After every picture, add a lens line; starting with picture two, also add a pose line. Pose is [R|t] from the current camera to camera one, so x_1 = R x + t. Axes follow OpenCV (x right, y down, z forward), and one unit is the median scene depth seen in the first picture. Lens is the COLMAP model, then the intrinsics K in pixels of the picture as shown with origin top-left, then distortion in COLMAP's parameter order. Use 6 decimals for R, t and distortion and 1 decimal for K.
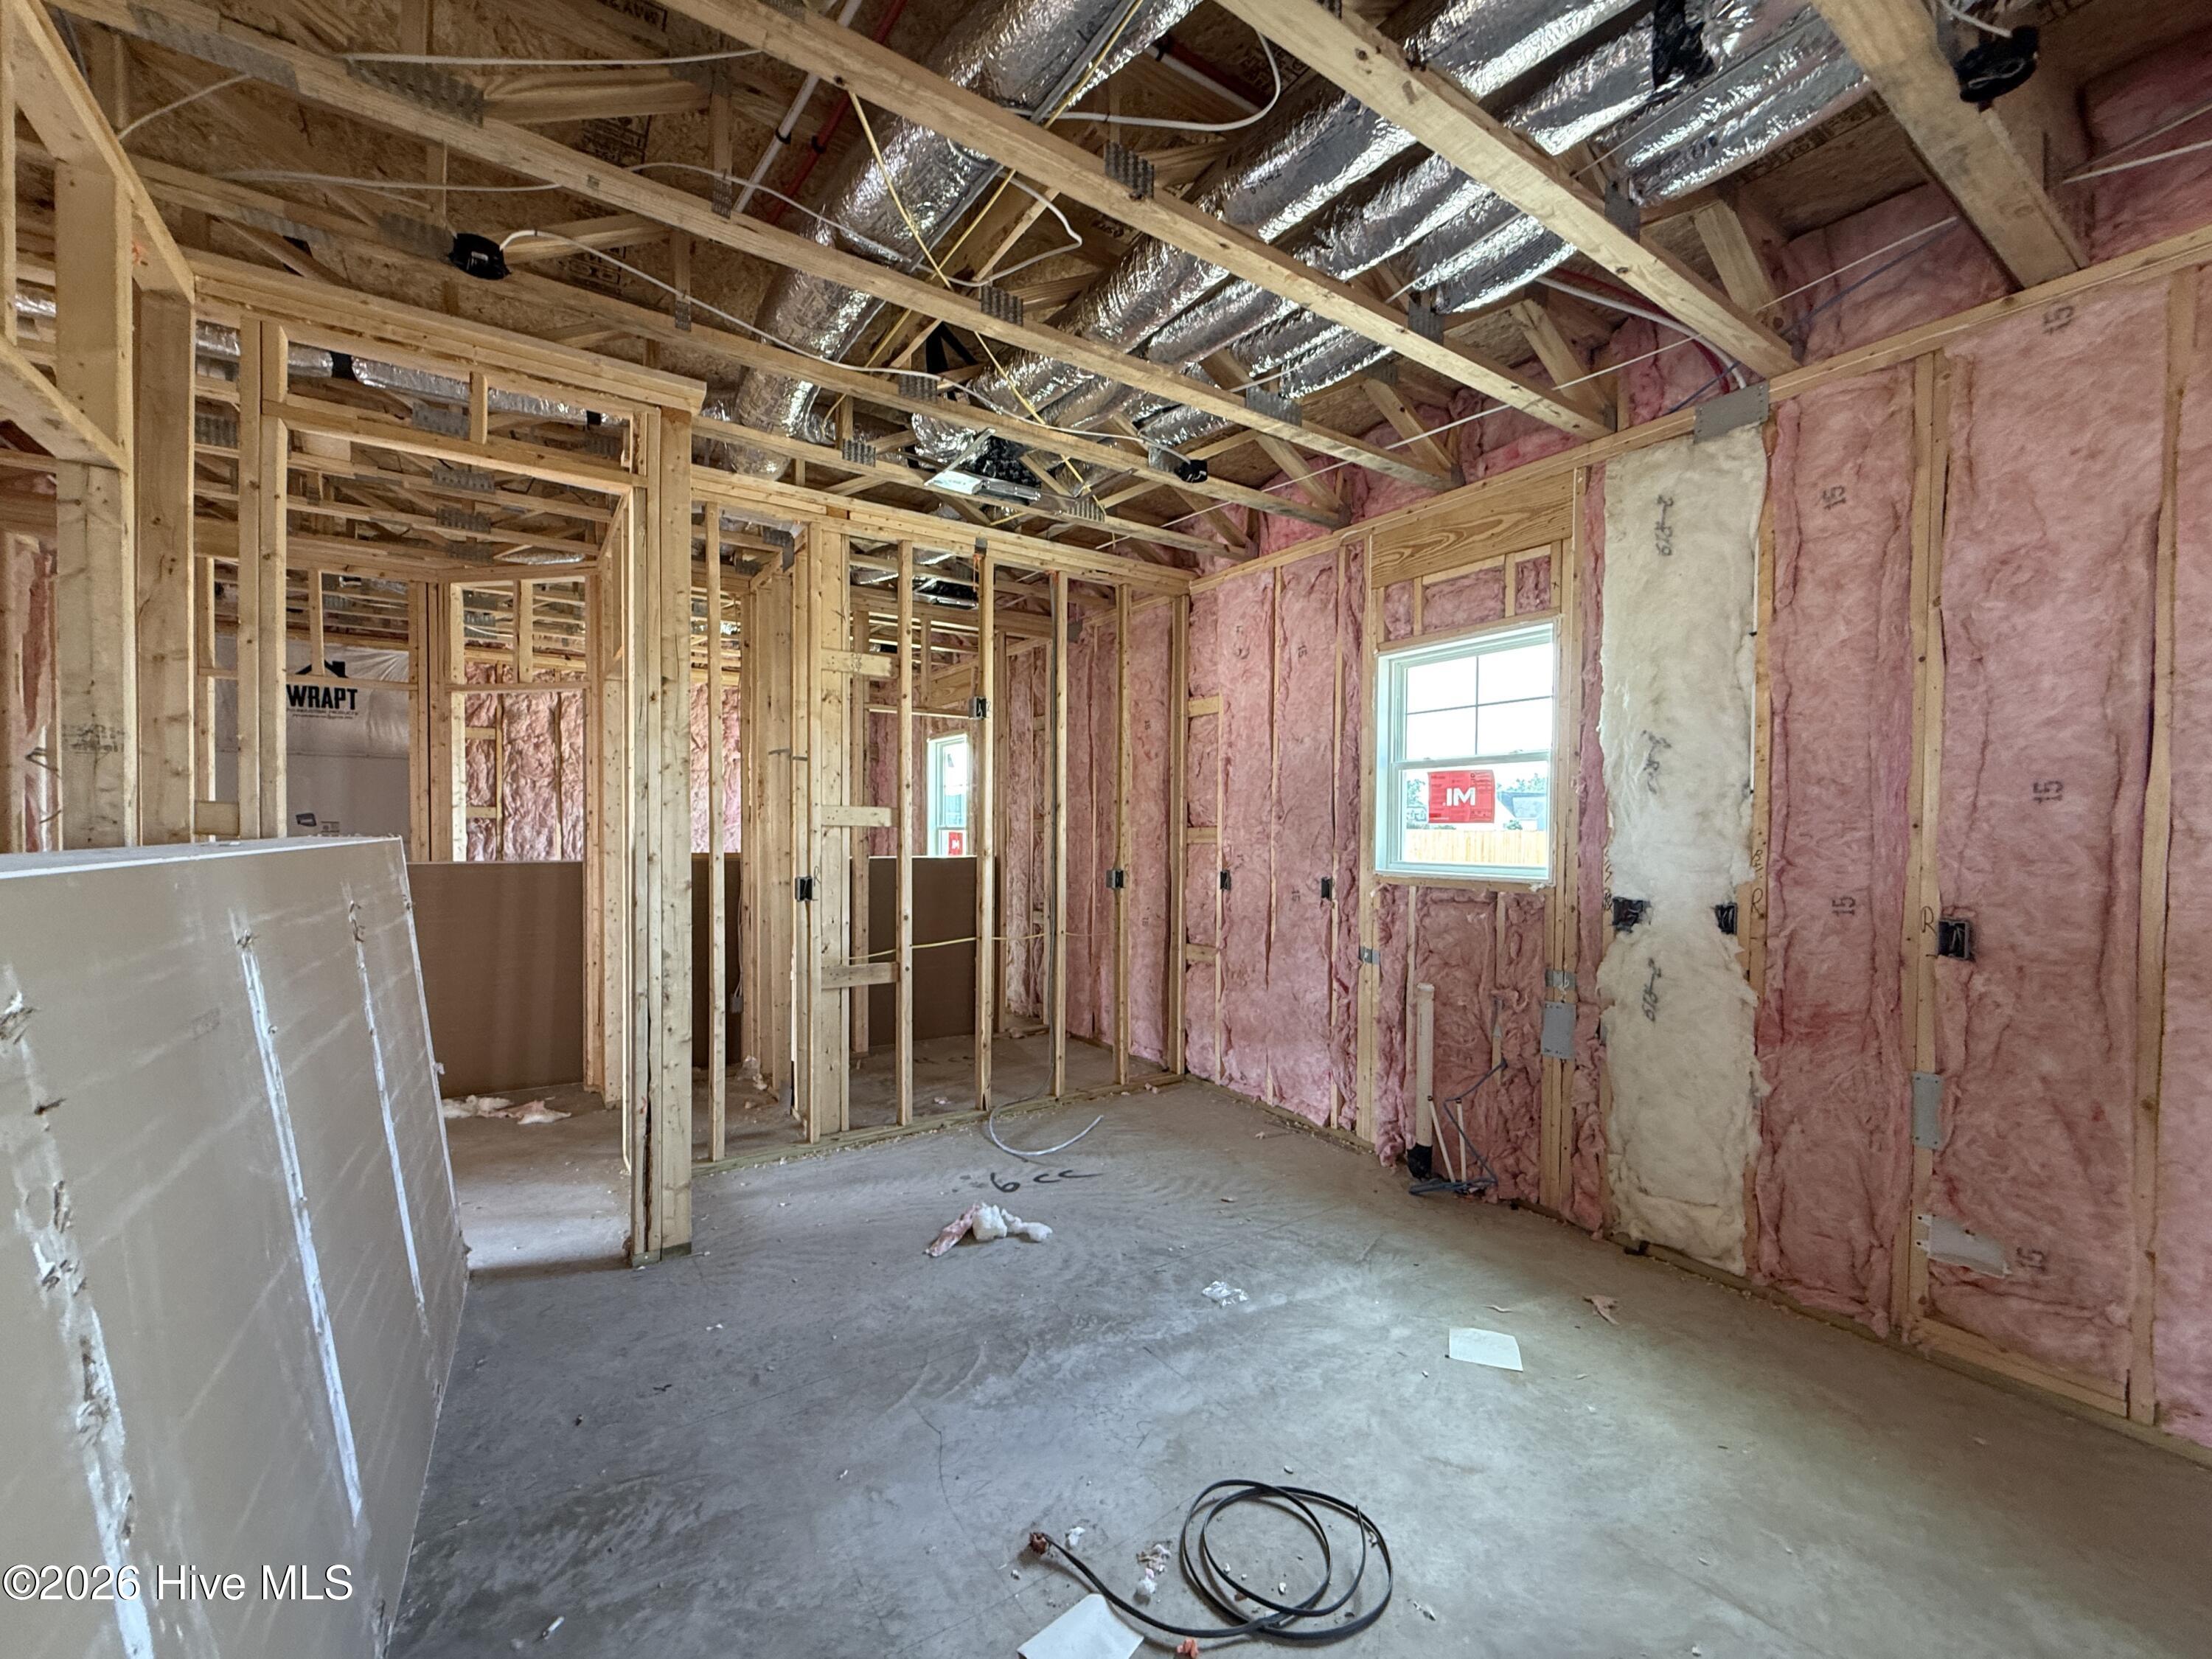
lens RADIAL K [[895.4, 0, 1110.0], [0, 895.4, 848.4], [0, 0, 1]] dist [0.000895, 0.000140]
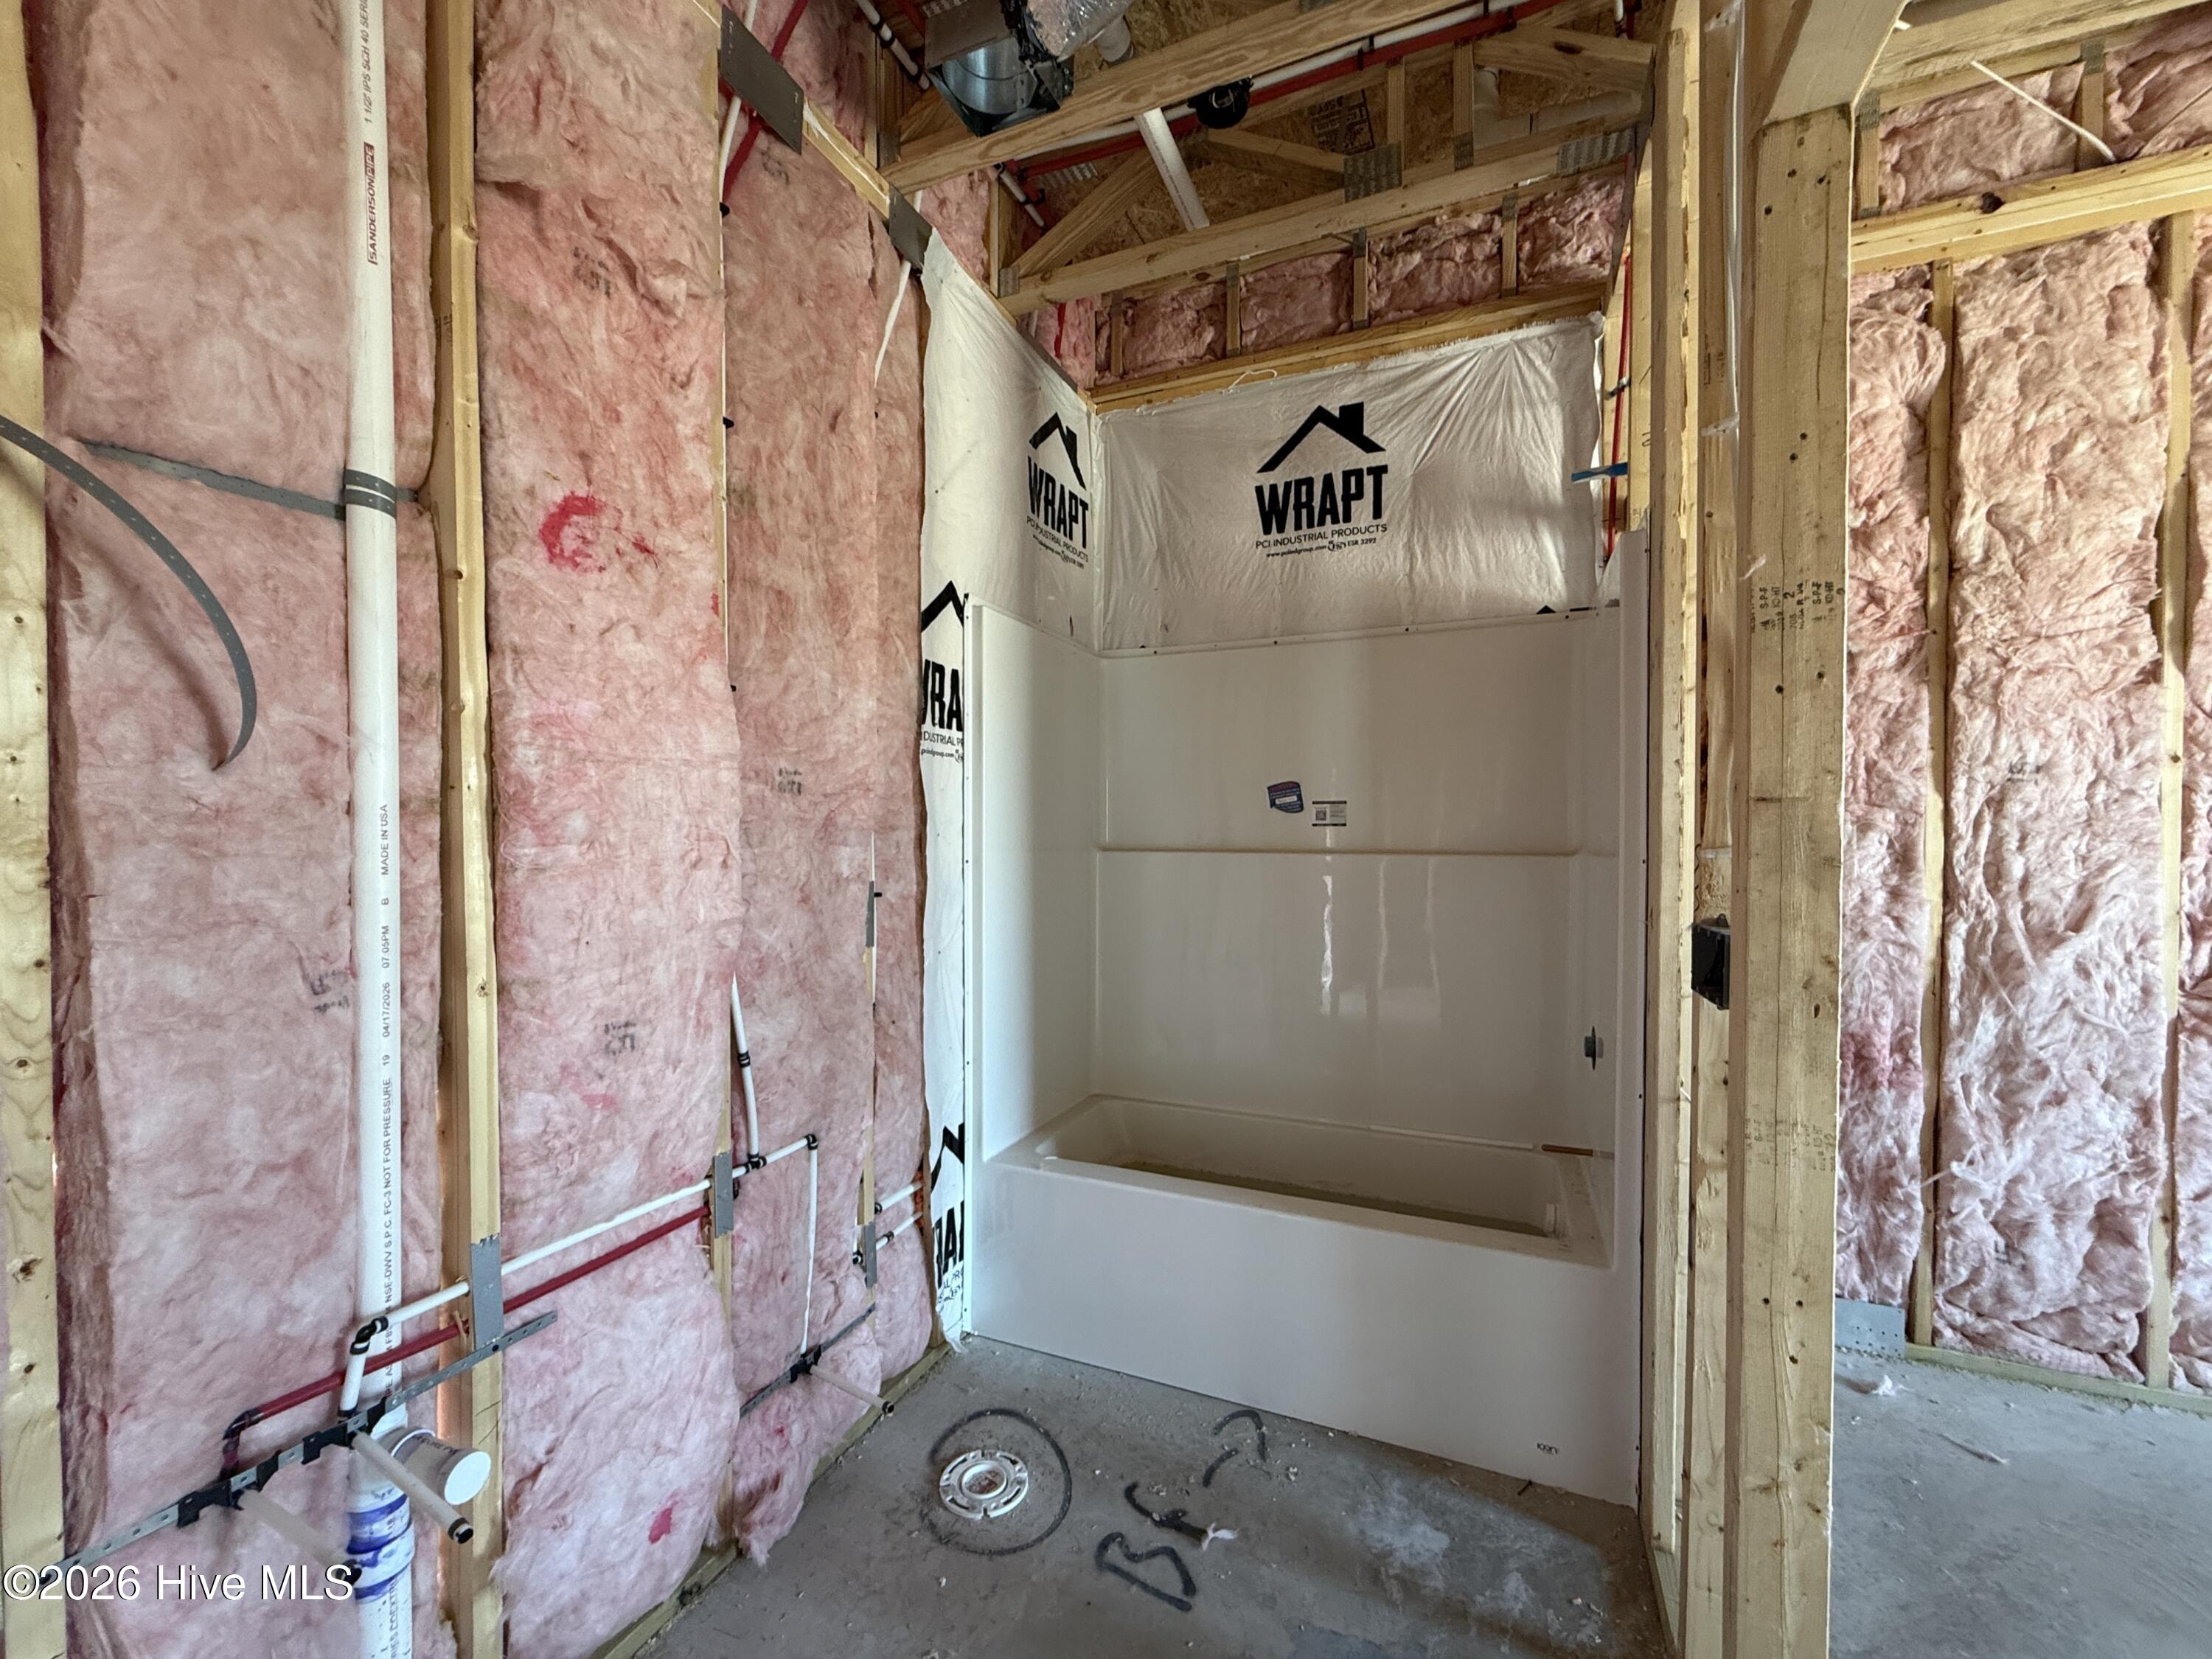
lens RADIAL K [[895.4, 0, 1113.1], [0, 895.4, 844.1], [0, 0, 1]] dist [0.000895, 0.000140]
pose [[0.548832, 0.008597, -0.835888, -0.534867], [-0.013582, 0.999907, 0.001367, -0.008376], [0.835822, 0.010603, 0.548898, 0.636330]]
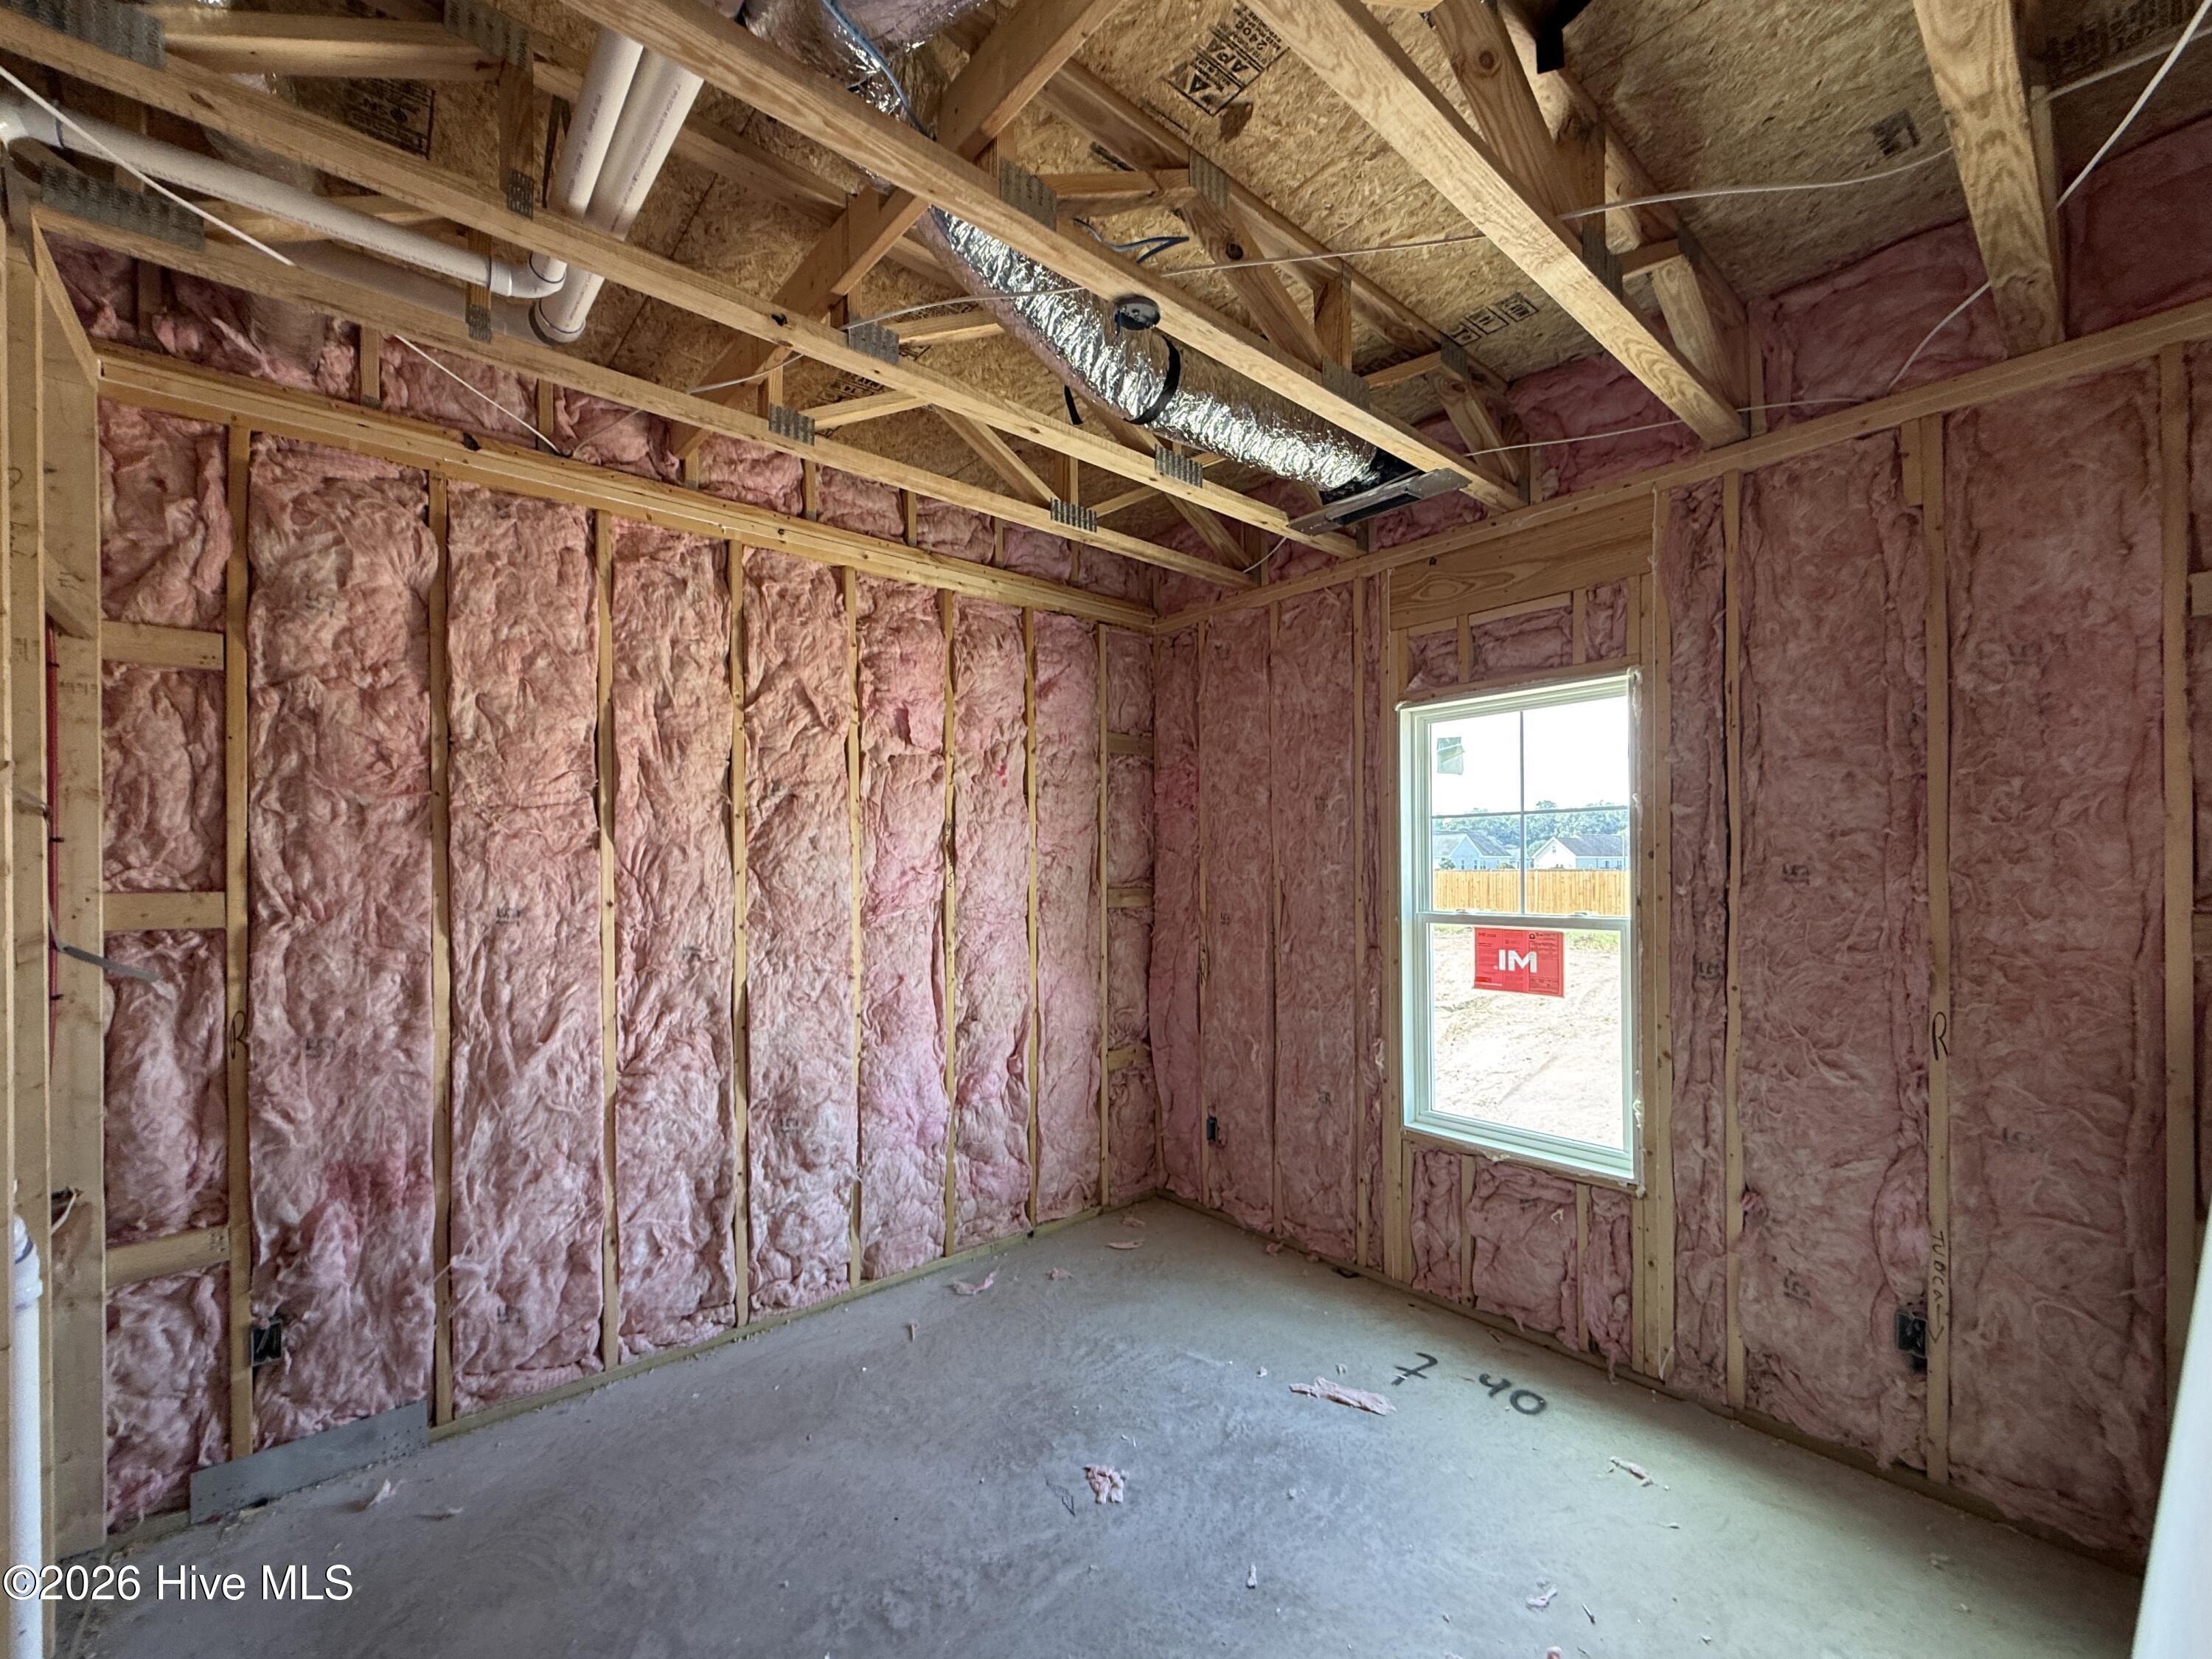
lens RADIAL K [[895.4, 0, 1100.9], [0, 895.4, 869.9], [0, 0, 1]] dist [0.000895, 0.000140]
pose [[0.991806, -0.013423, 0.127049, -0.427688], [0.016350, 0.999624, -0.022021, -0.041805], [-0.126706, 0.023918, 0.991652, 0.658920]]
